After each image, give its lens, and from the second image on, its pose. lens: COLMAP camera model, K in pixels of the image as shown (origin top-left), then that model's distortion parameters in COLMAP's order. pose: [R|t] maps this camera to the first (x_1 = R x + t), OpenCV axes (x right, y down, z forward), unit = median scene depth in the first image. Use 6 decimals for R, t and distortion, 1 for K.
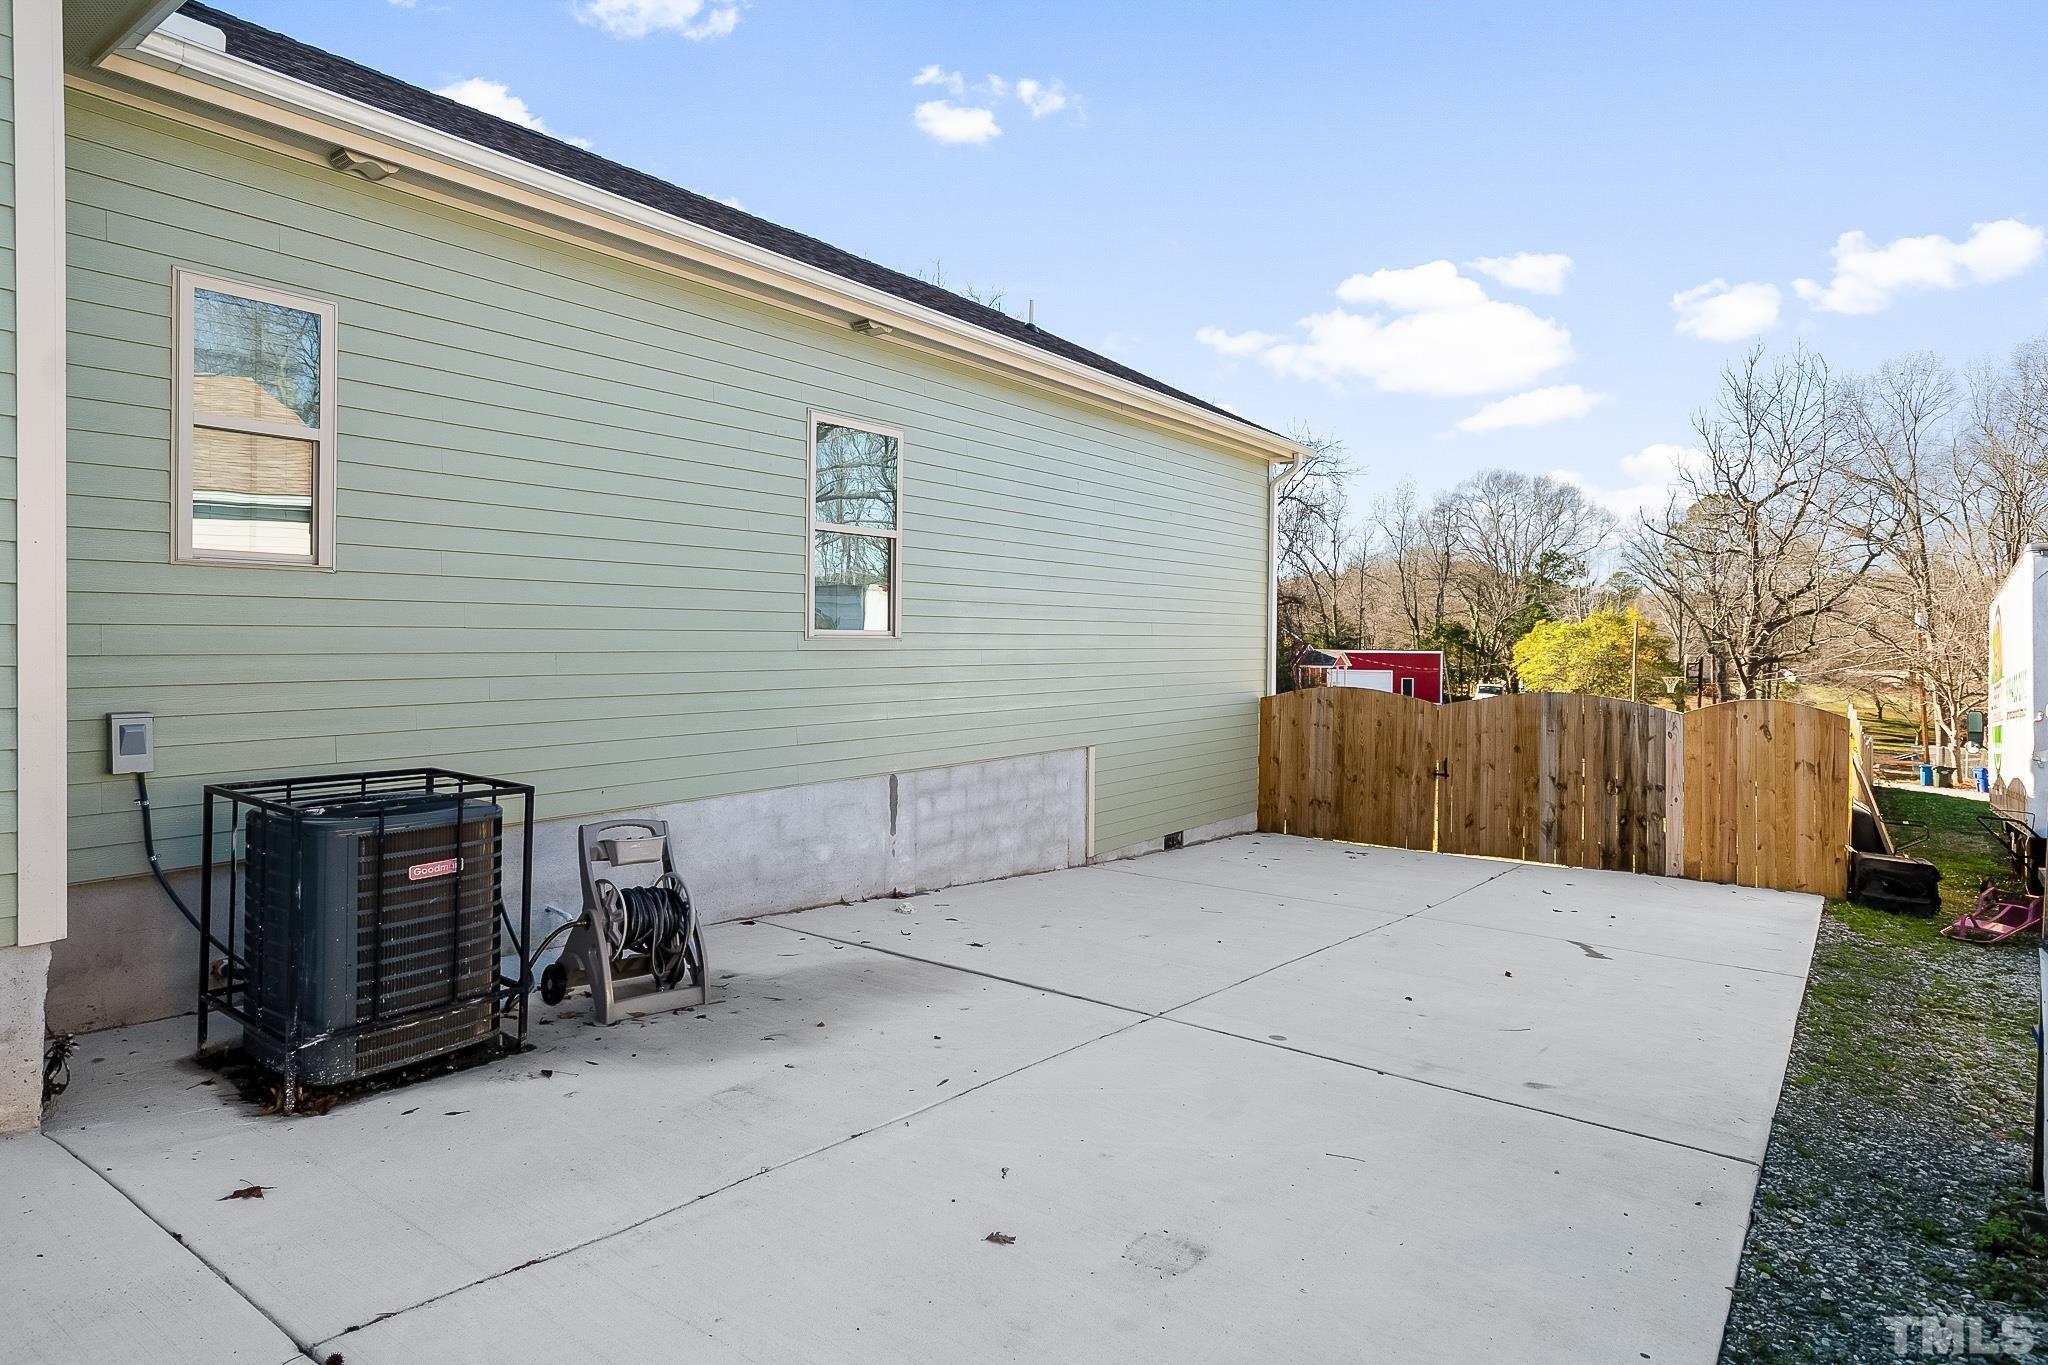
lens RADIAL K [[1150.2, 0, 1021.1], [0, 1150.2, 623.3], [0, 0, 1]] dist [0.004759, 0.000808]
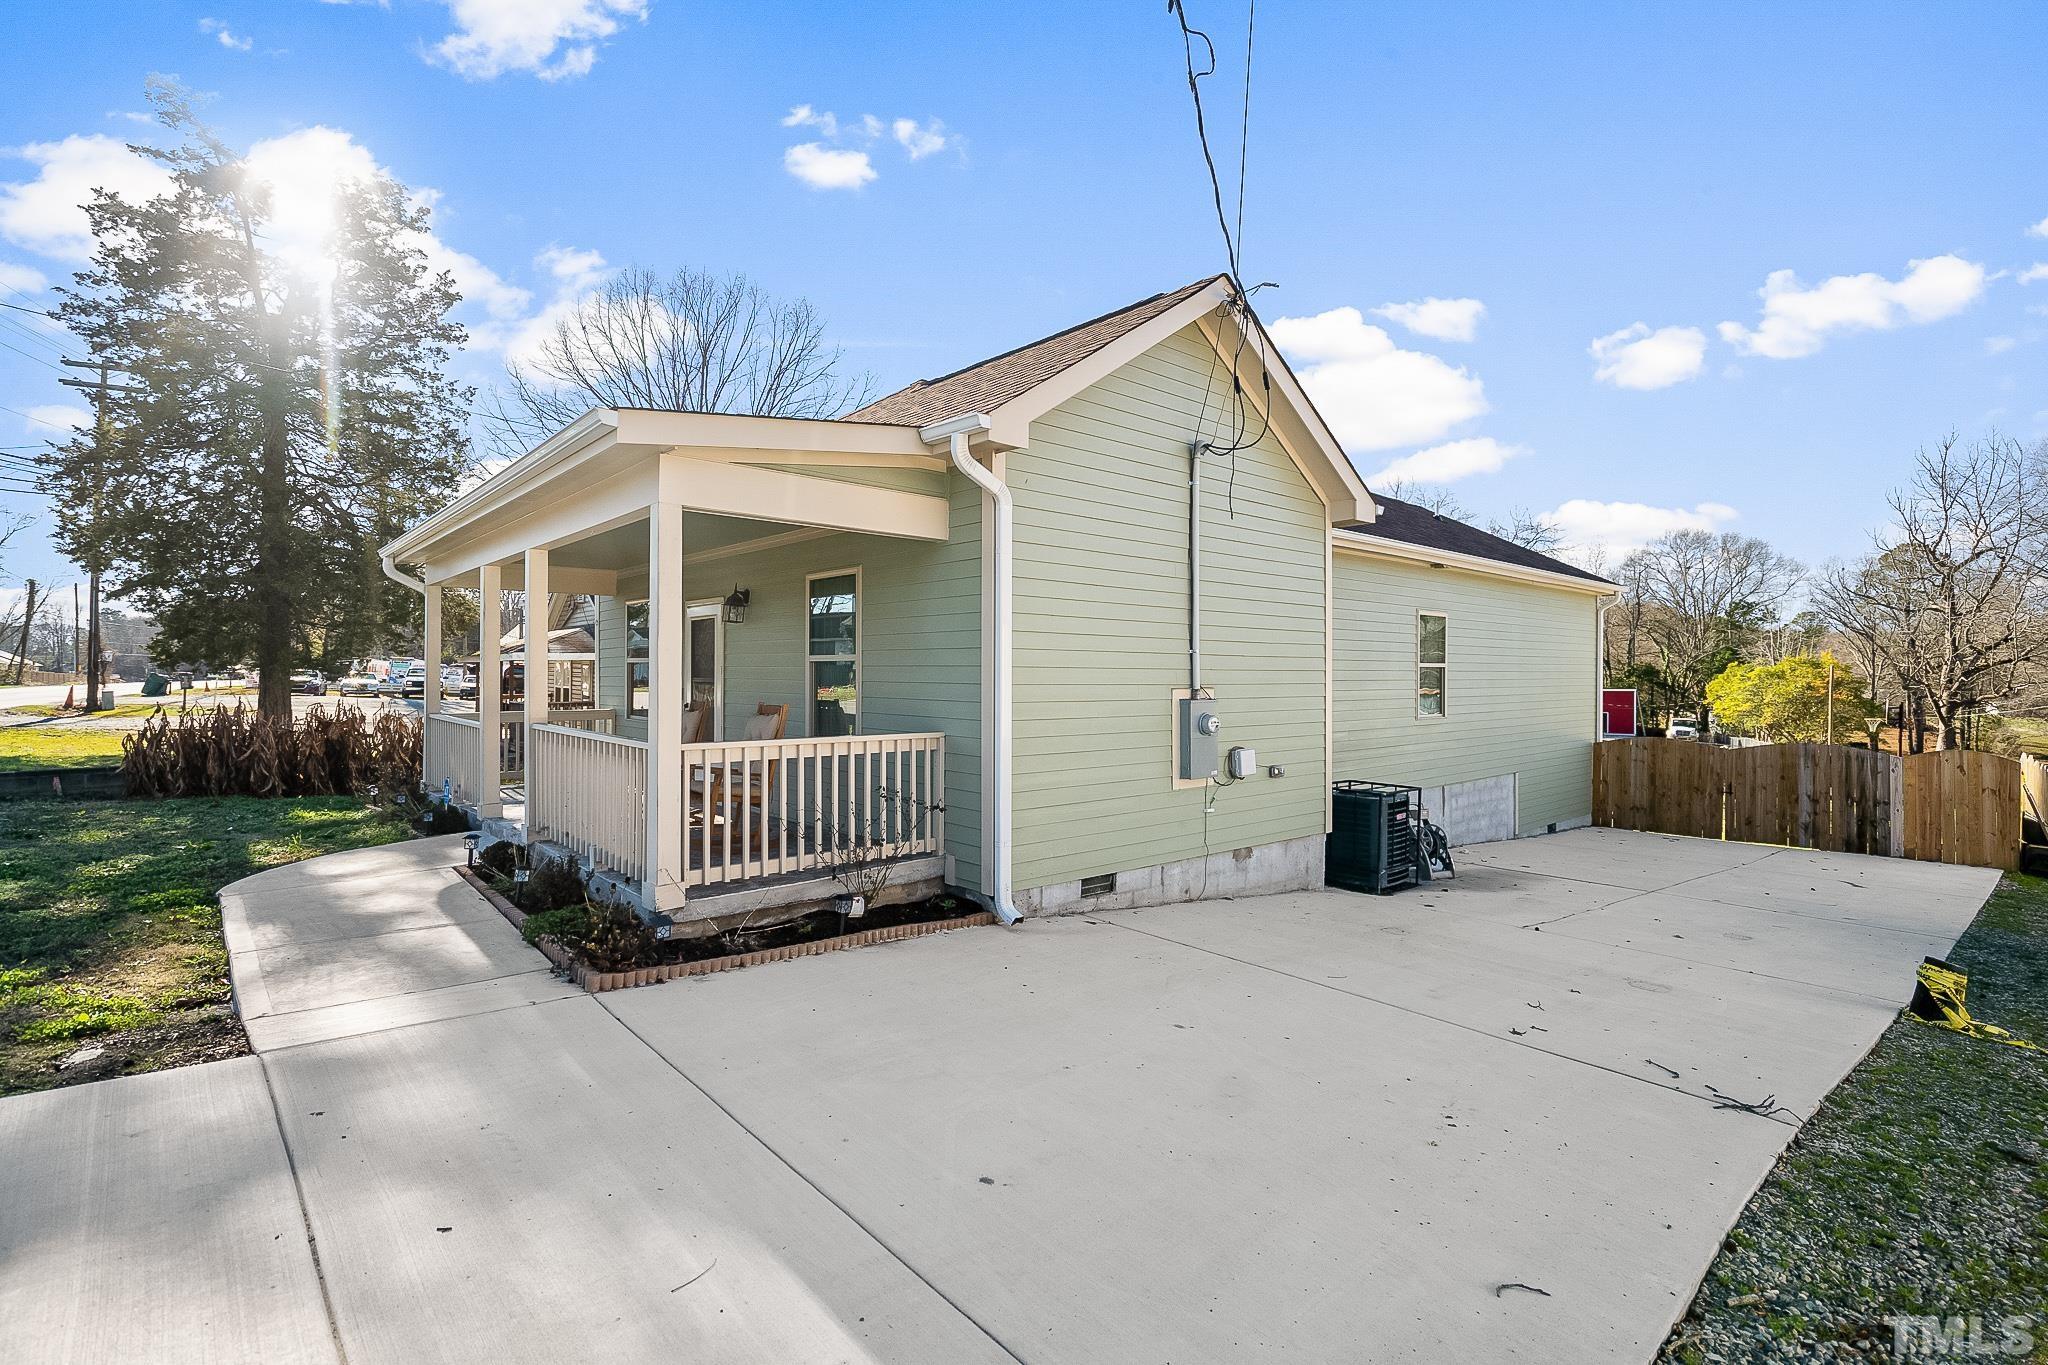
lens RADIAL K [[943.9, 0, 1023.3], [0, 943.9, 658.1], [0, 0, 1]] dist [-0.003193, -0.000759]
pose [[0.977428, -0.009172, -0.211070, -0.086309], [0.008113, 0.999950, -0.005885, -0.015607], [0.211114, 0.004039, 0.977453, -0.135843]]
